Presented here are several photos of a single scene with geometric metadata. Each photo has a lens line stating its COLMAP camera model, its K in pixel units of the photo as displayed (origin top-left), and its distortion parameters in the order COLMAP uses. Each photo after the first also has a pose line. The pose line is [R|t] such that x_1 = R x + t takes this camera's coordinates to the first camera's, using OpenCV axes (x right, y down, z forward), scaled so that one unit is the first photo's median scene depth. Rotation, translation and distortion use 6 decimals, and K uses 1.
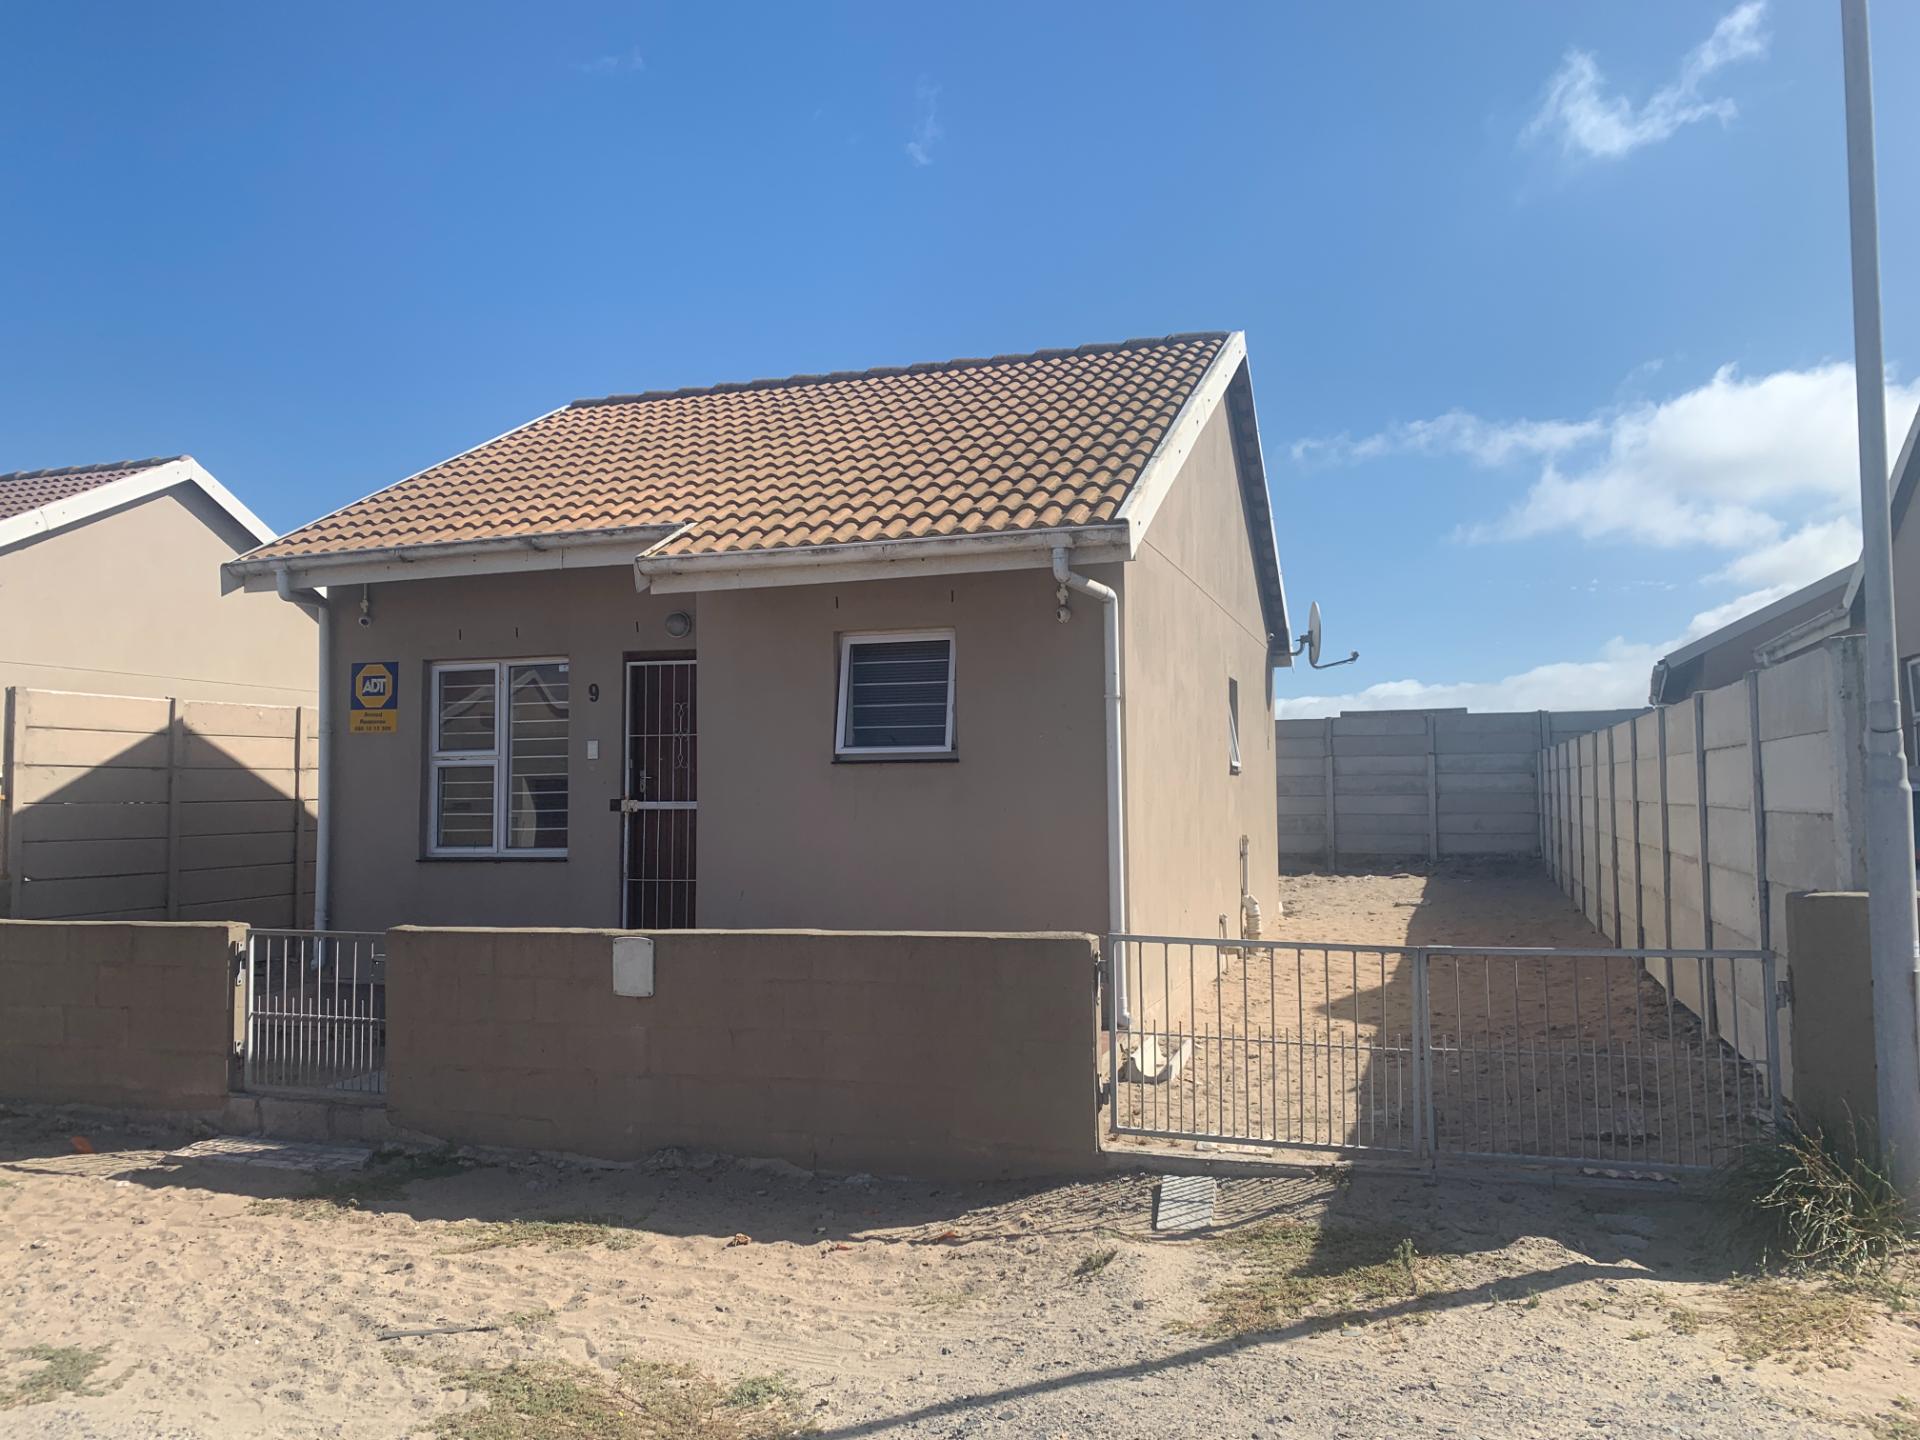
lens RADIAL K [[1482.7, 0, 936.5], [0, 1482.7, 720.9], [0, 0, 1]] dist [0.076613, -0.060199]
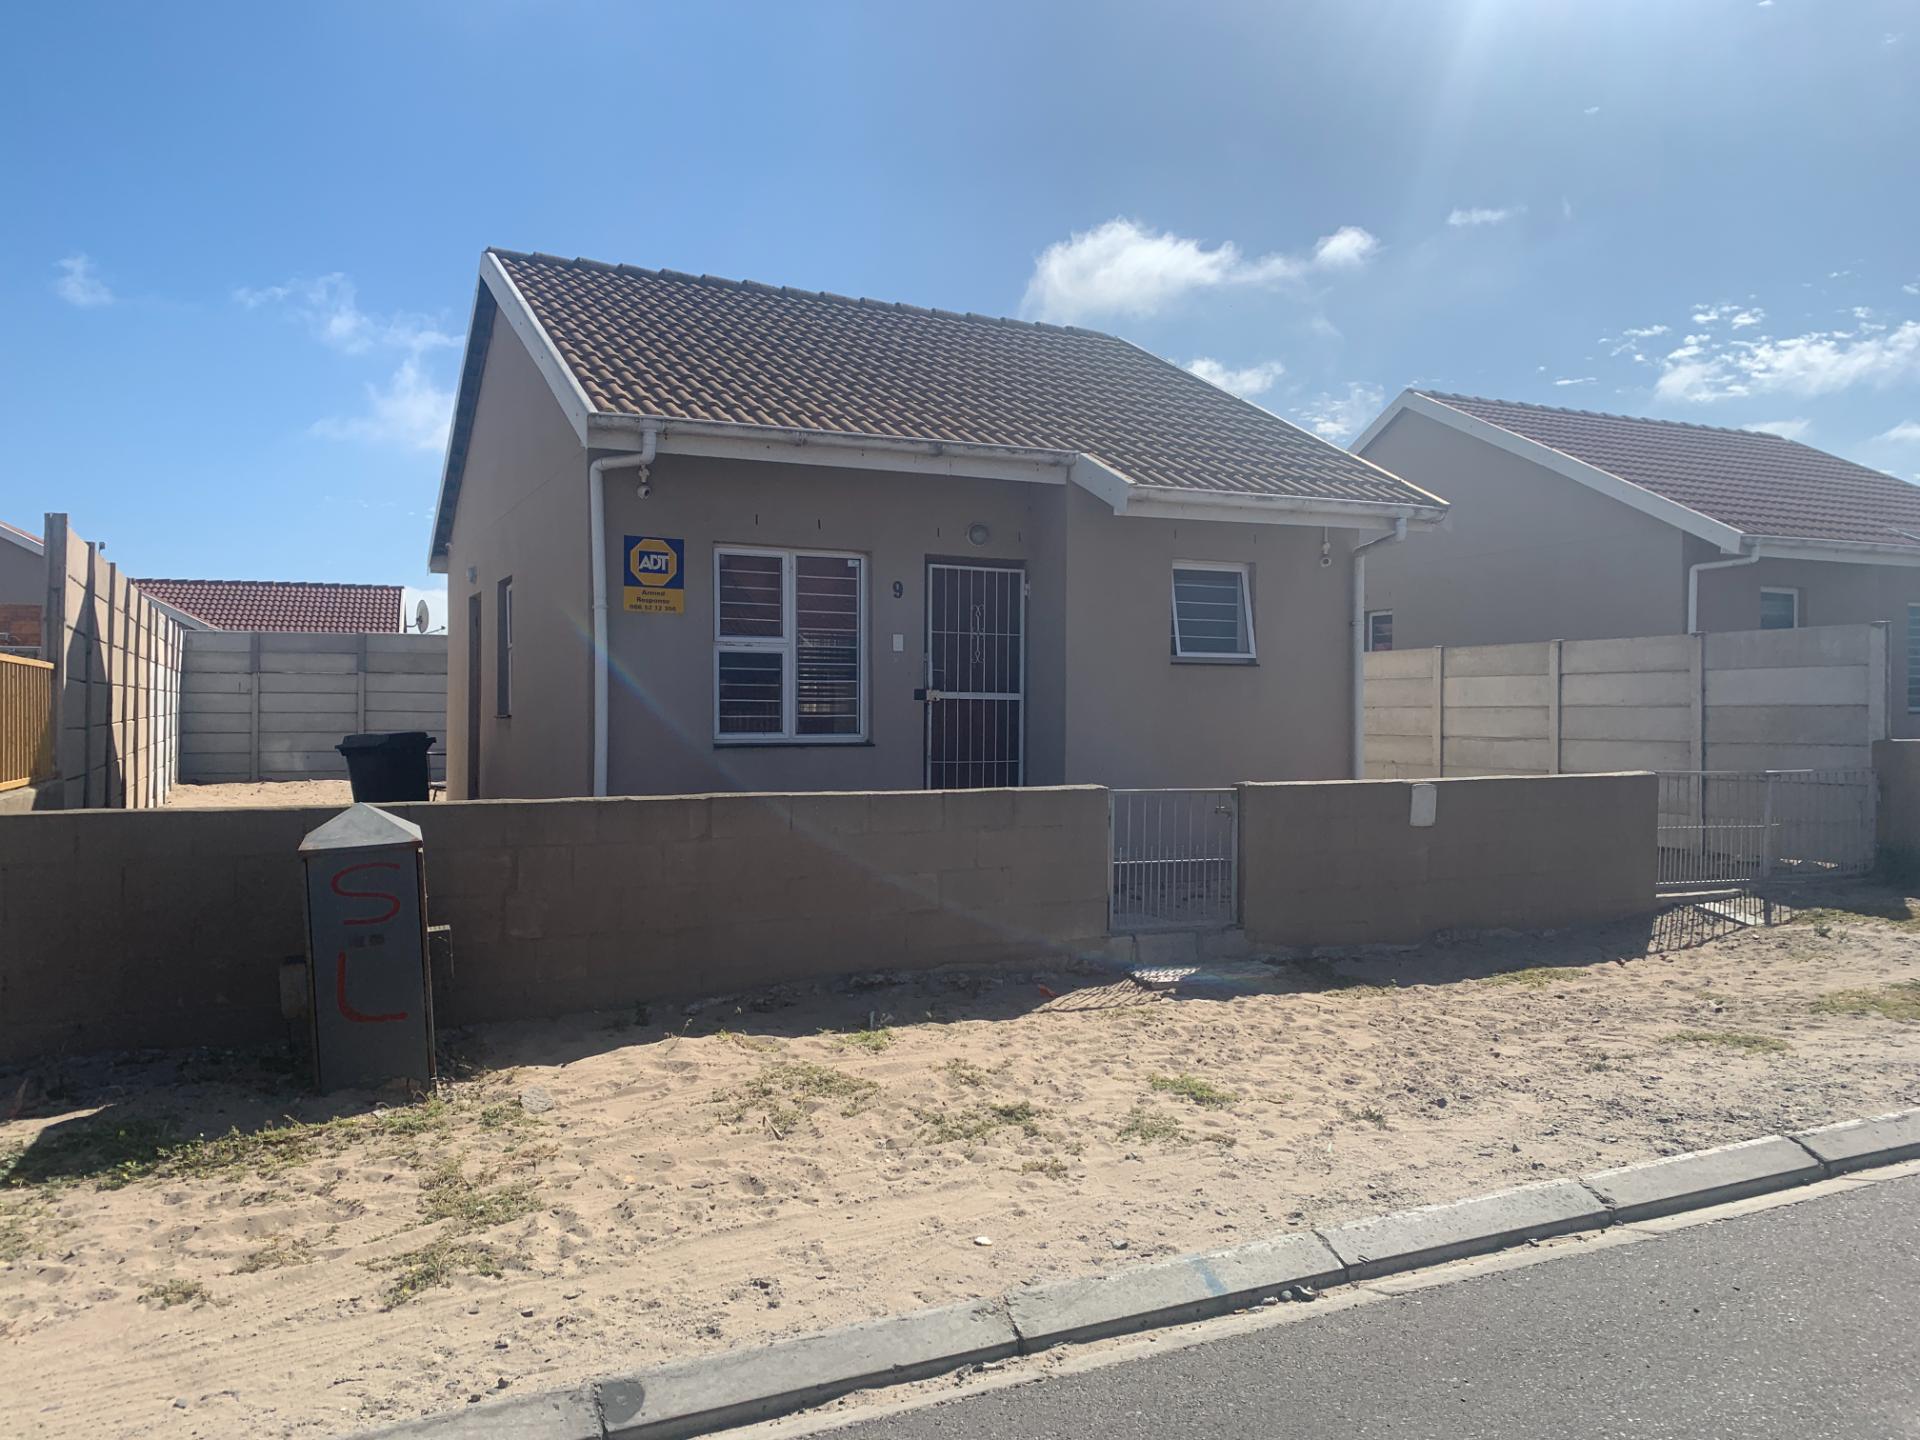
lens RADIAL K [[1482.7, 0, 936.5], [0, 1482.7, 720.9], [0, 0, 1]] dist [0.076613, -0.060199]
pose [[0.702210, 0.010355, 0.711895, -0.938738], [-0.046527, 0.998424, 0.031372, 0.039456], [-0.710448, -0.055152, 0.701585, 0.216095]]
